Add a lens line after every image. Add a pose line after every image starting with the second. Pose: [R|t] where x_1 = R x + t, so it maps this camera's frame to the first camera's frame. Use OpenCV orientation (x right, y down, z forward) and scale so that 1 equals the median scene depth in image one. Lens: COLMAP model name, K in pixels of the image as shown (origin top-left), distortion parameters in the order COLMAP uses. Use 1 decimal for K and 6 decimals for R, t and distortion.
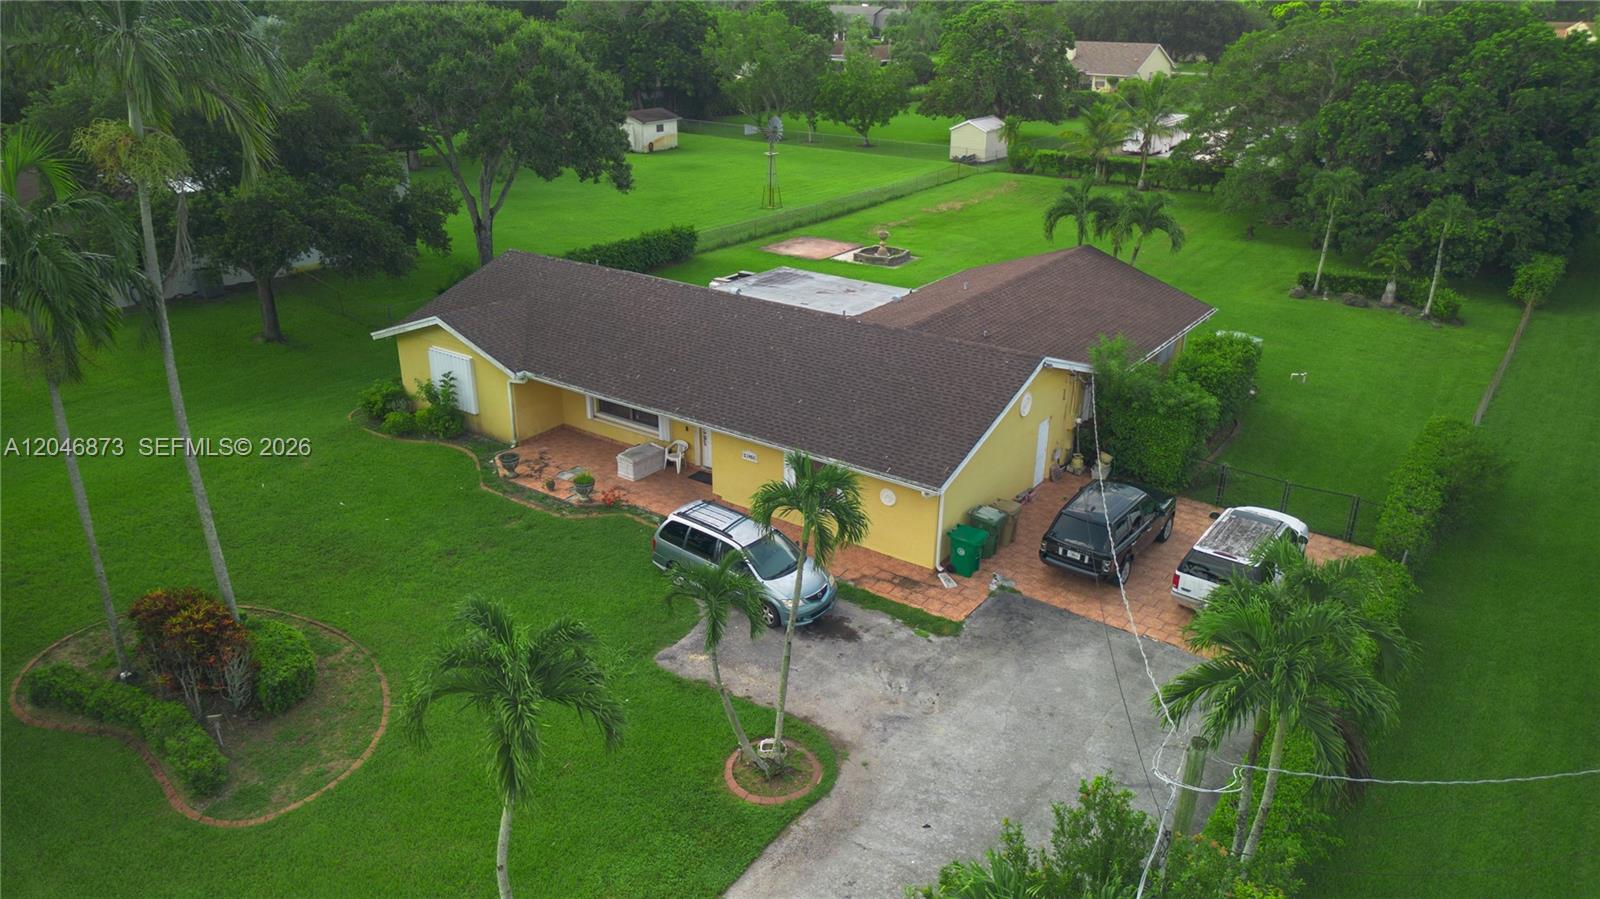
lens RADIAL K [[1132.9, 0, 805.6], [0, 1132.9, 454.7], [0, 0, 1]] dist [0.073876, -0.074292]
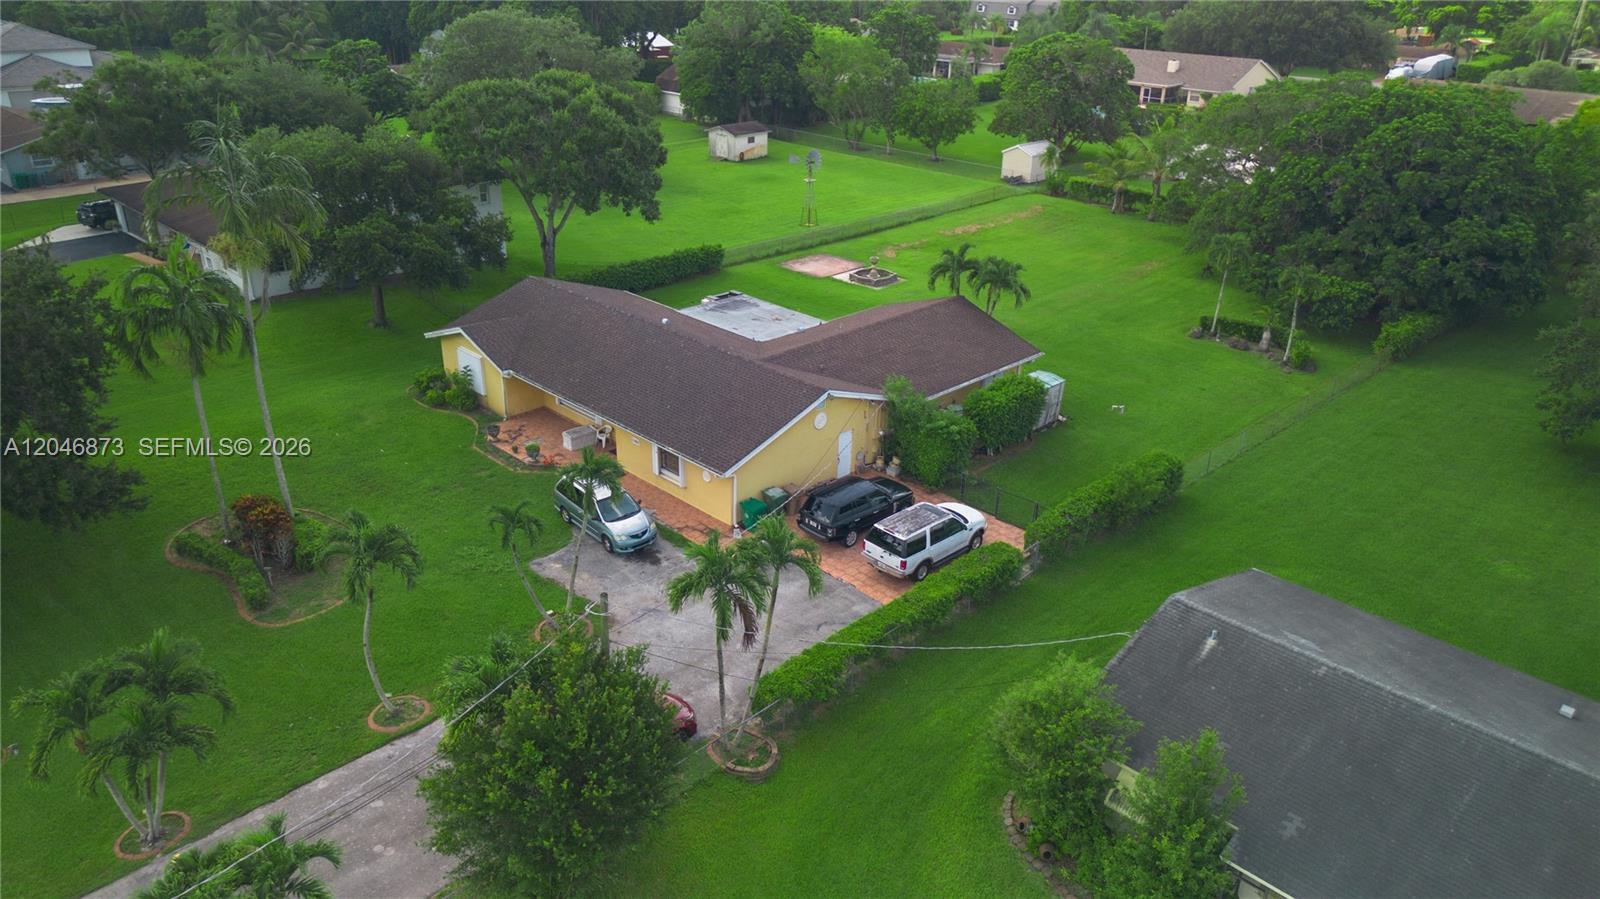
lens RADIAL K [[1132.9, 0, 805.6], [0, 1132.9, 454.7], [0, 0, 1]] dist [0.073876, -0.074292]
pose [[0.985671, 0.080106, -0.148445, 0.249165], [-0.075323, 0.996451, 0.037578, -0.033884], [0.150928, -0.025859, 0.988206, -0.278376]]
